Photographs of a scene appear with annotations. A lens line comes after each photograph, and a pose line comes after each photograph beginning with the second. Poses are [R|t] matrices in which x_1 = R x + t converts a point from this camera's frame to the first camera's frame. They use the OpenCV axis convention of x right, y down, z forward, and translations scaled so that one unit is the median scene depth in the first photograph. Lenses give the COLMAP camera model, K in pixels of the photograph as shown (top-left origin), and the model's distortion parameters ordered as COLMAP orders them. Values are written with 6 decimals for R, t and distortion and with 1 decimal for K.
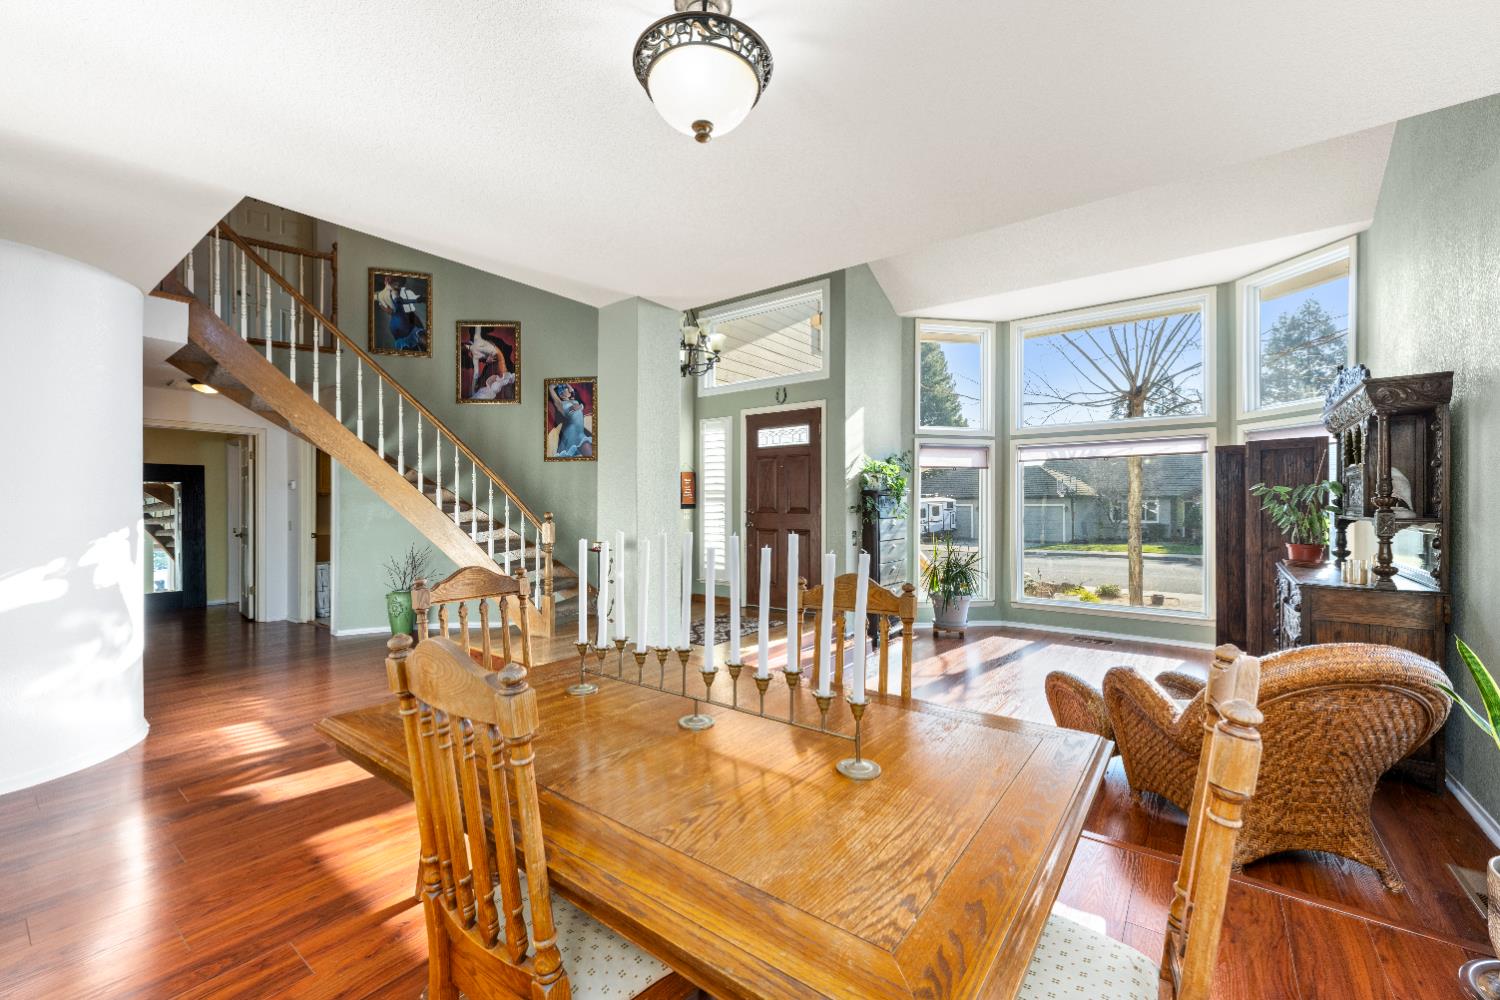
lens RADIAL K [[601.8, 0, 744.4], [0, 601.8, 502.1], [0, 0, 1]] dist [0.000087, -0.000390]
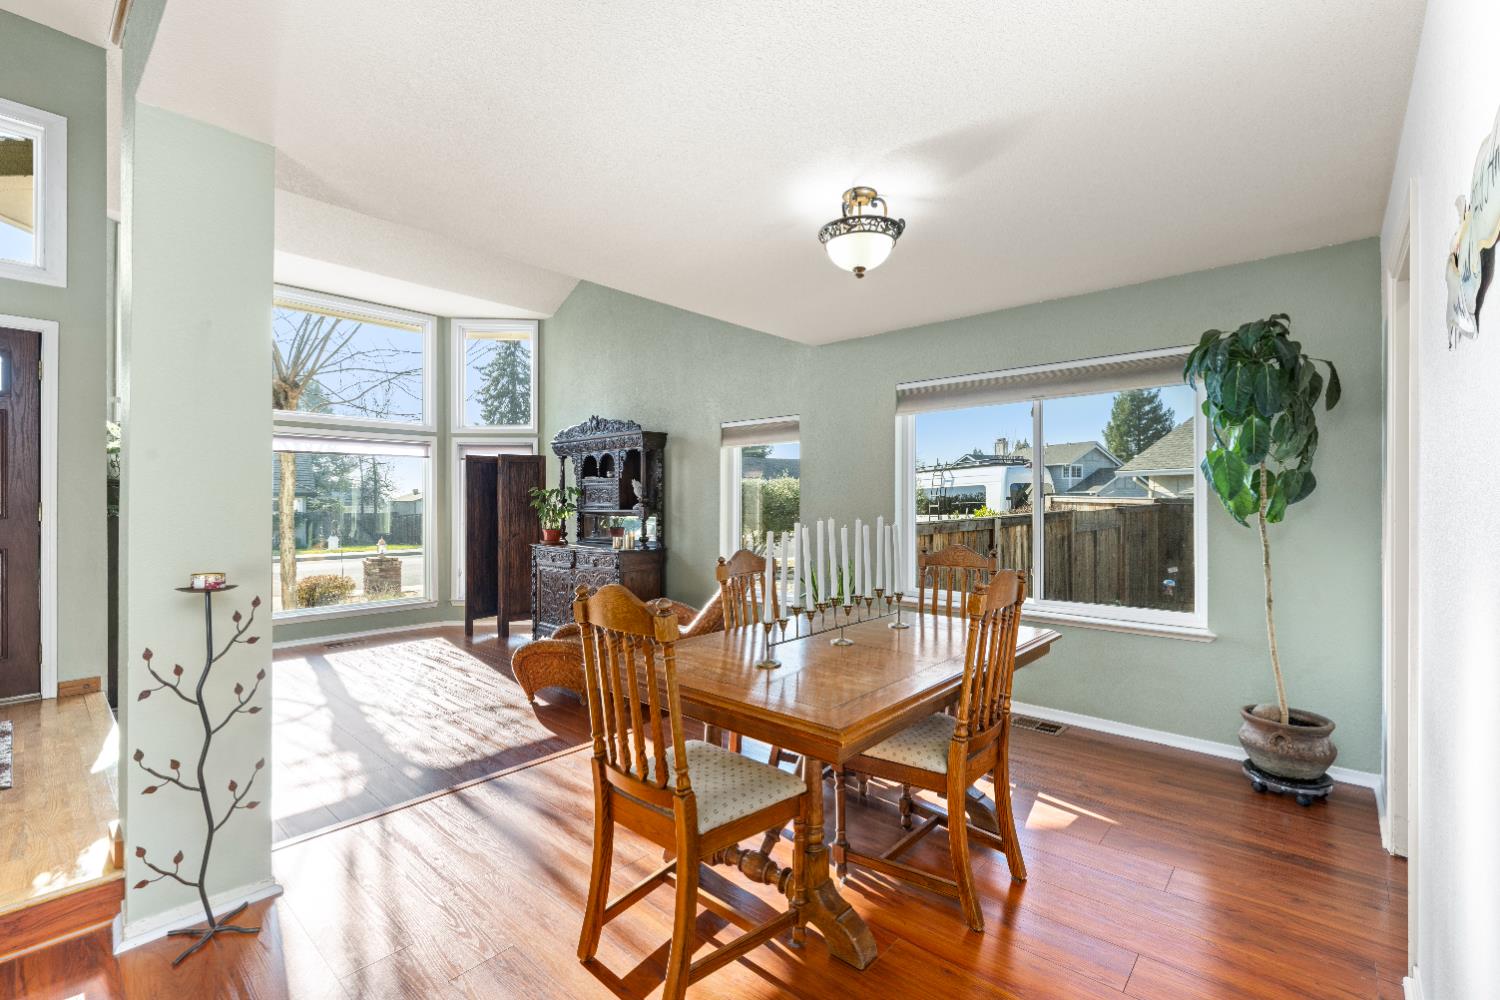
lens RADIAL K [[670.9, 0, 750.0], [0, 670.9, 500.0], [0, 0, 1]] dist [0.000497, -0.000060]
pose [[0.074350, 0.005221, 0.997219, -0.595905], [-0.002425, 0.999984, -0.005055, 0.005107], [-0.997229, -0.002043, 0.074362, 0.361144]]
